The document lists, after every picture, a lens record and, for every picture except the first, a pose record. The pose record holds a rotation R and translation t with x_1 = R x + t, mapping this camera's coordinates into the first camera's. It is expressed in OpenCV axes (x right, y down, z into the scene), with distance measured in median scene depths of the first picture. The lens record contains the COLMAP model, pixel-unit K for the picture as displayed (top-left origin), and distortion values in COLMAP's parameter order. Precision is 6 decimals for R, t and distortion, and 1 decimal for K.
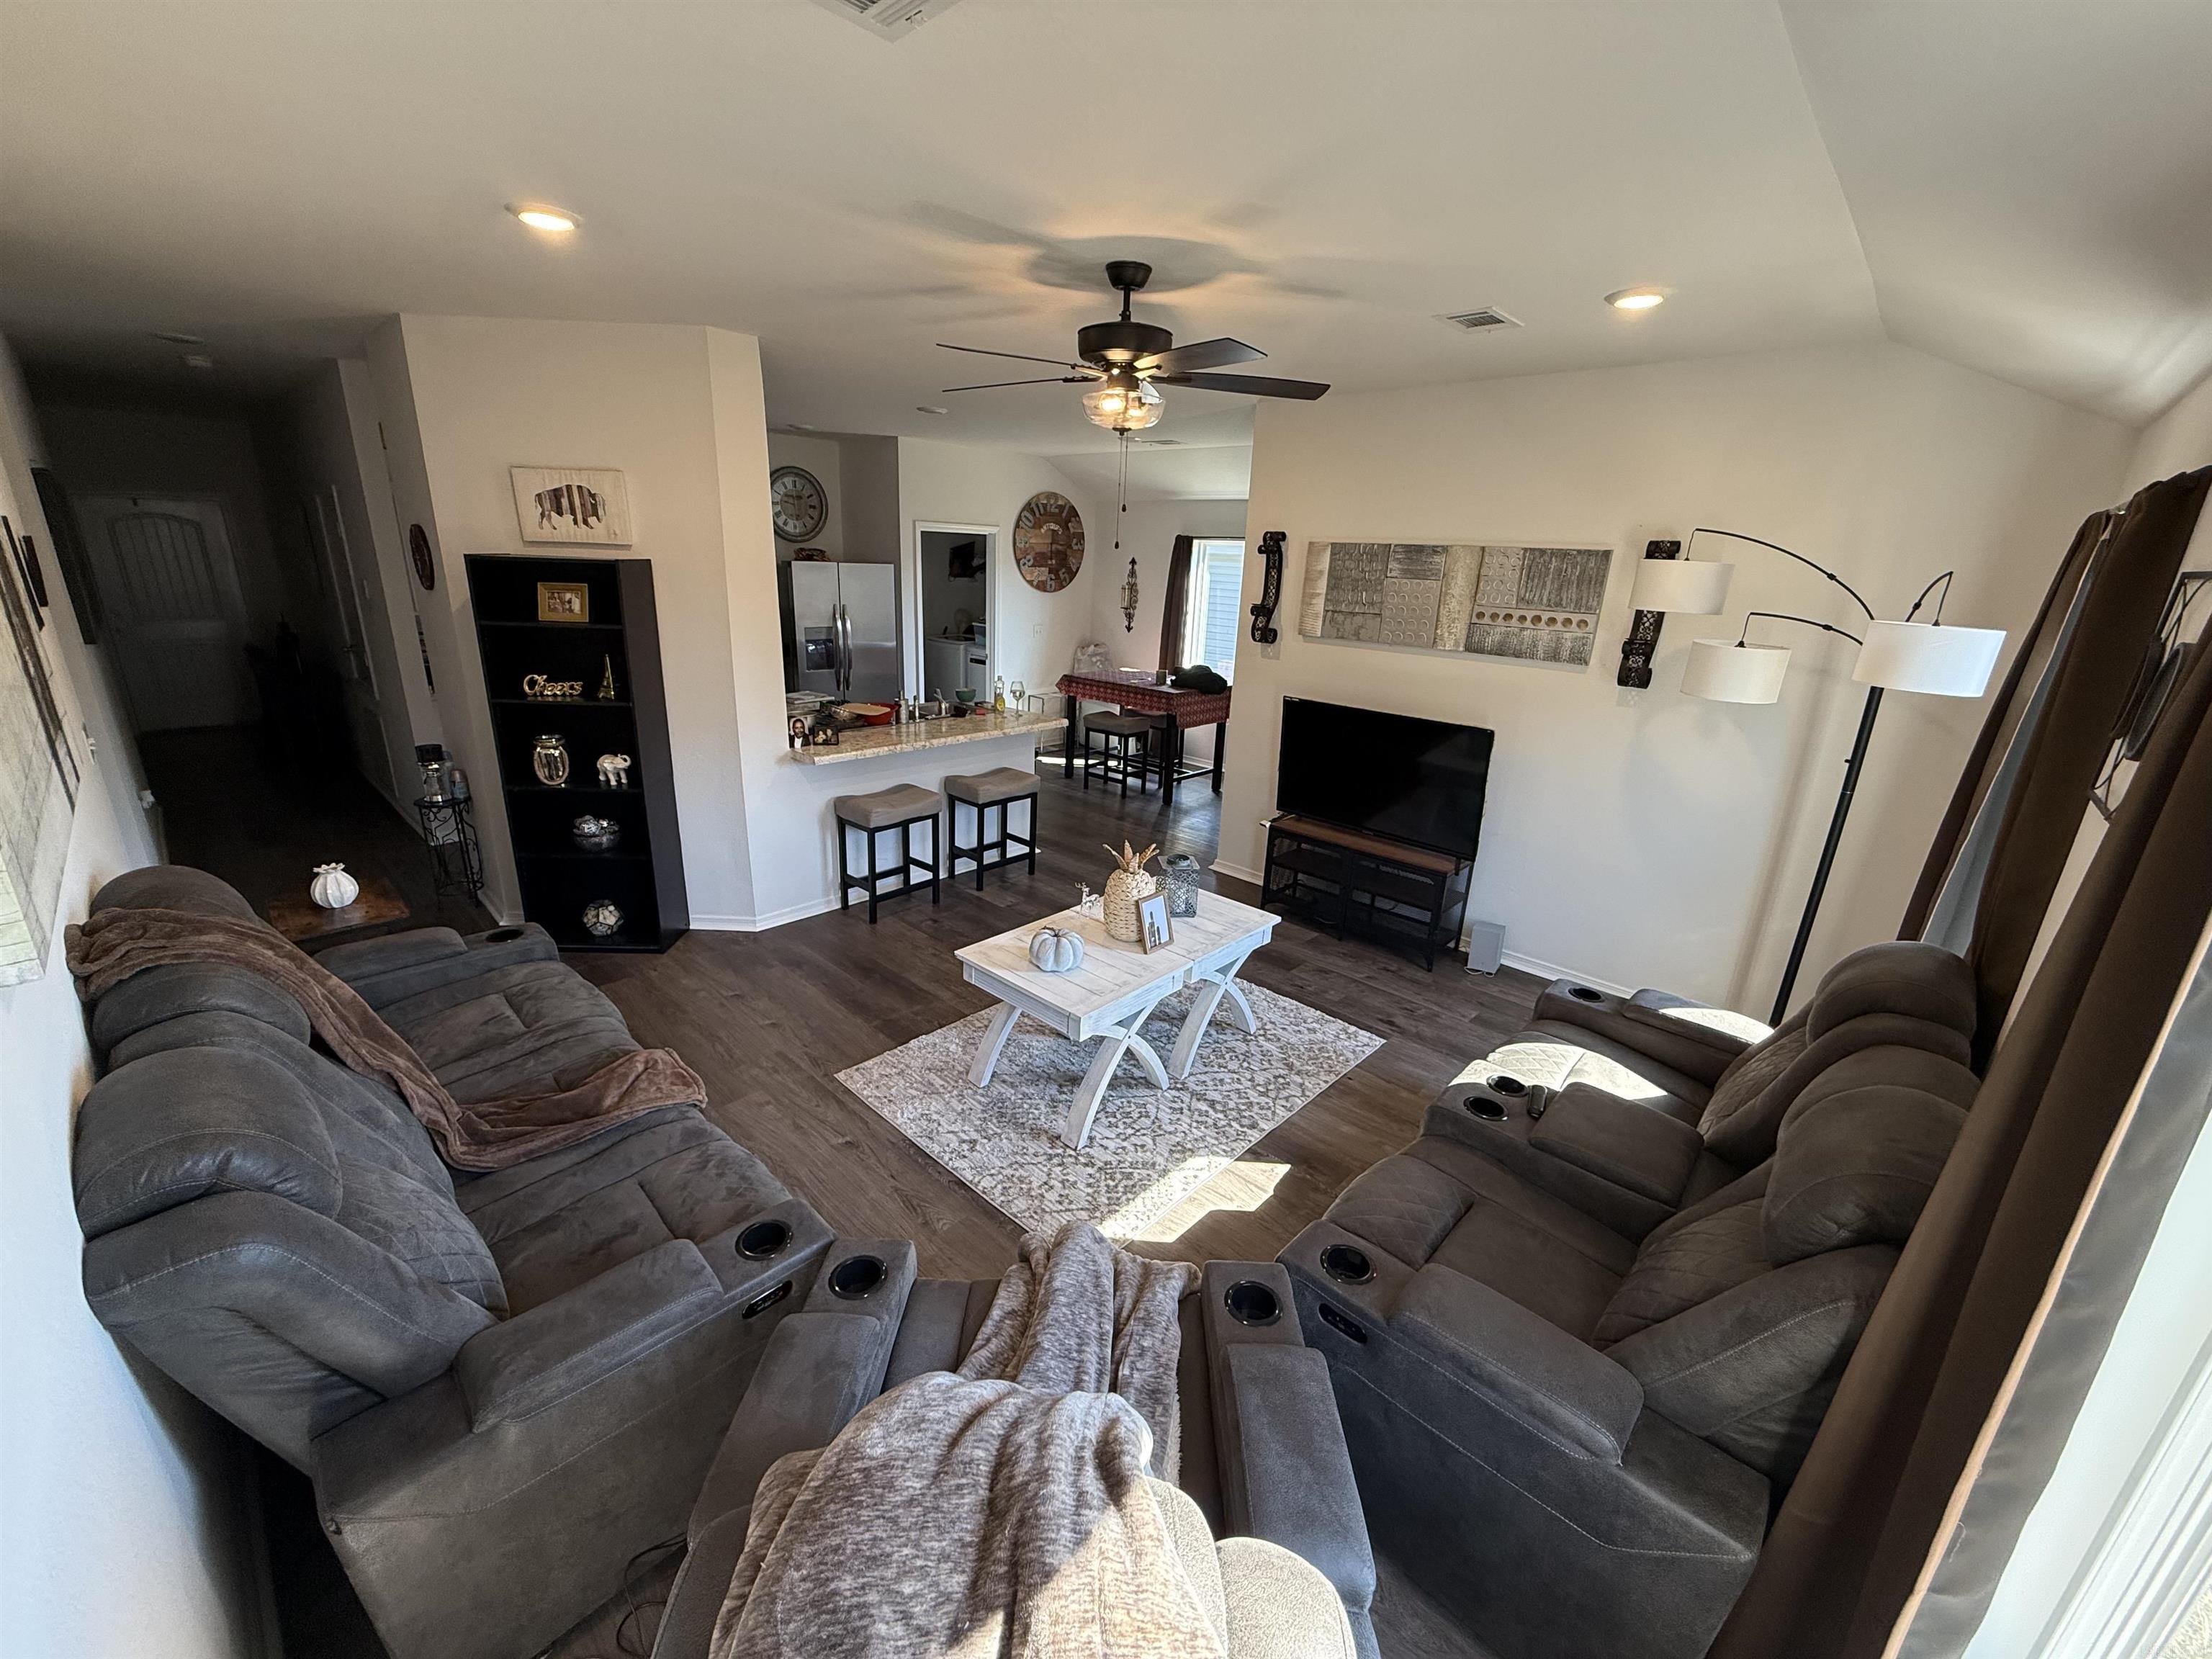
lens RADIAL K [[884.1, 0, 1098.3], [0, 884.1, 843.2], [0, 0, 1]] dist [0.003739, 0.000120]
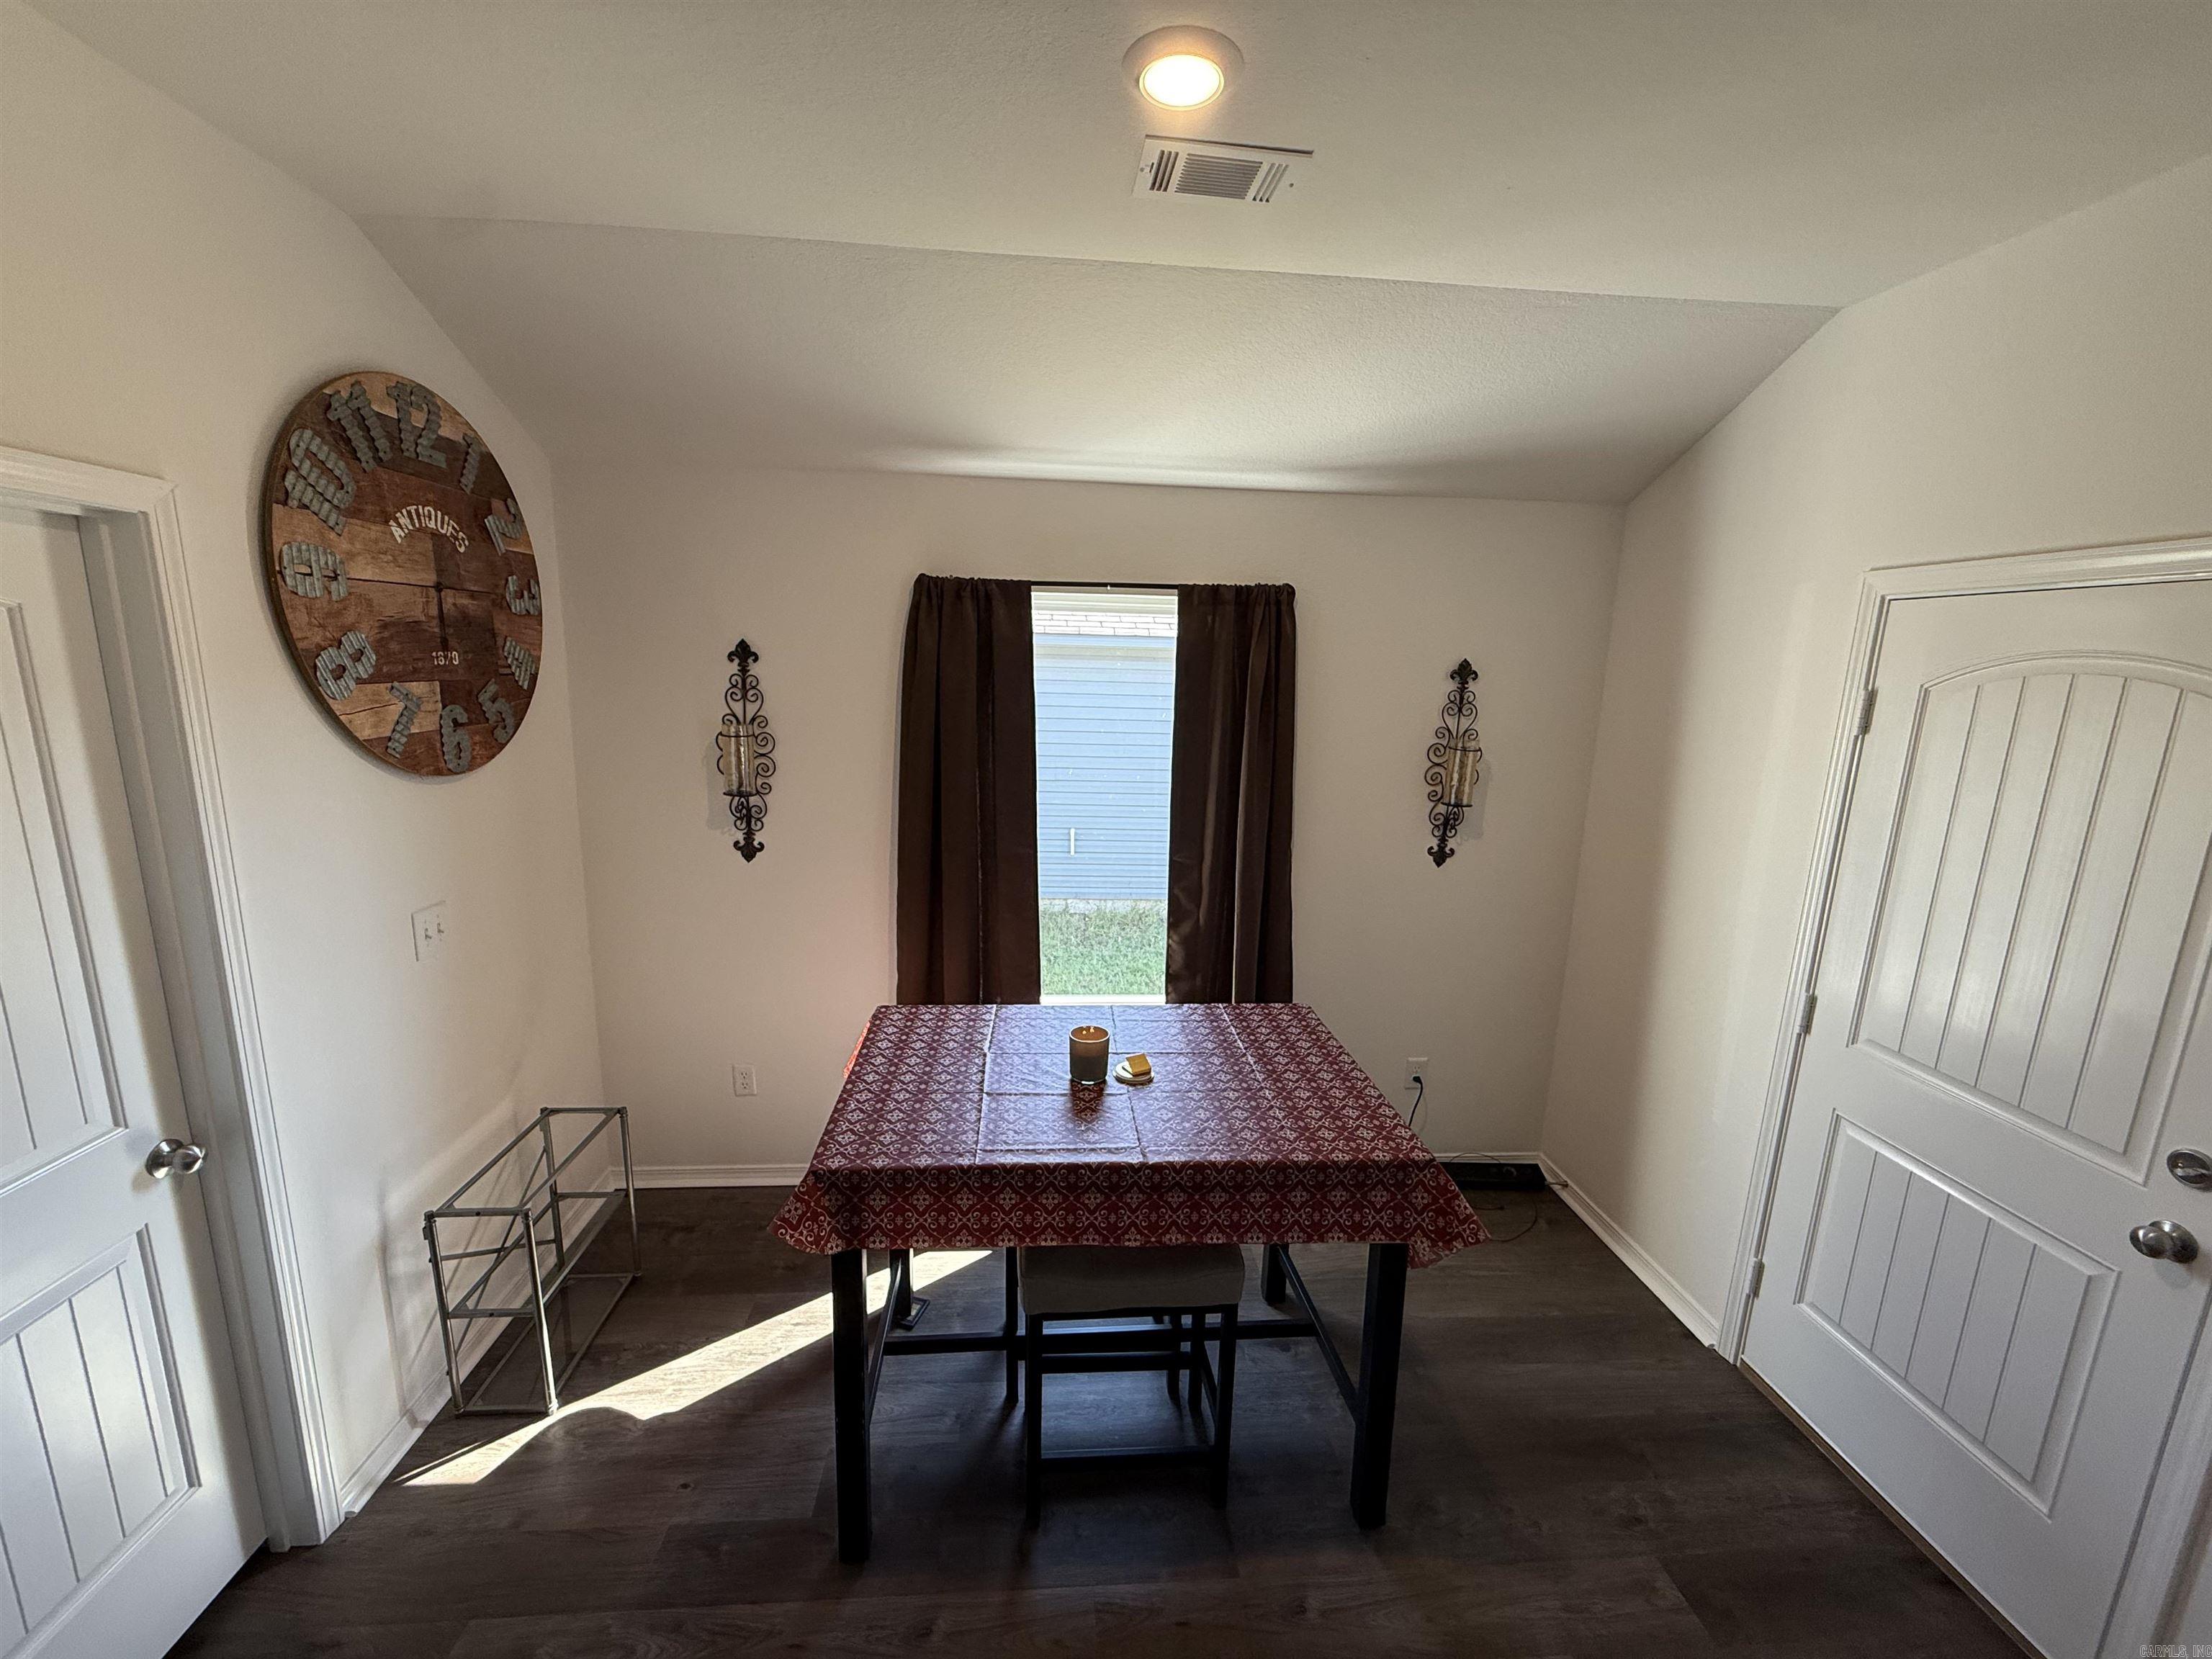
lens RADIAL K [[884.1, 0, 1107.7], [0, 884.1, 846.3], [0, 0, 1]] dist [0.003739, 0.000120]
pose [[0.678059, -0.167535, 0.715659, -0.115536], [0.218877, 0.975527, 0.020992, -0.229284], [-0.701662, 0.142408, 0.698134, 0.697269]]
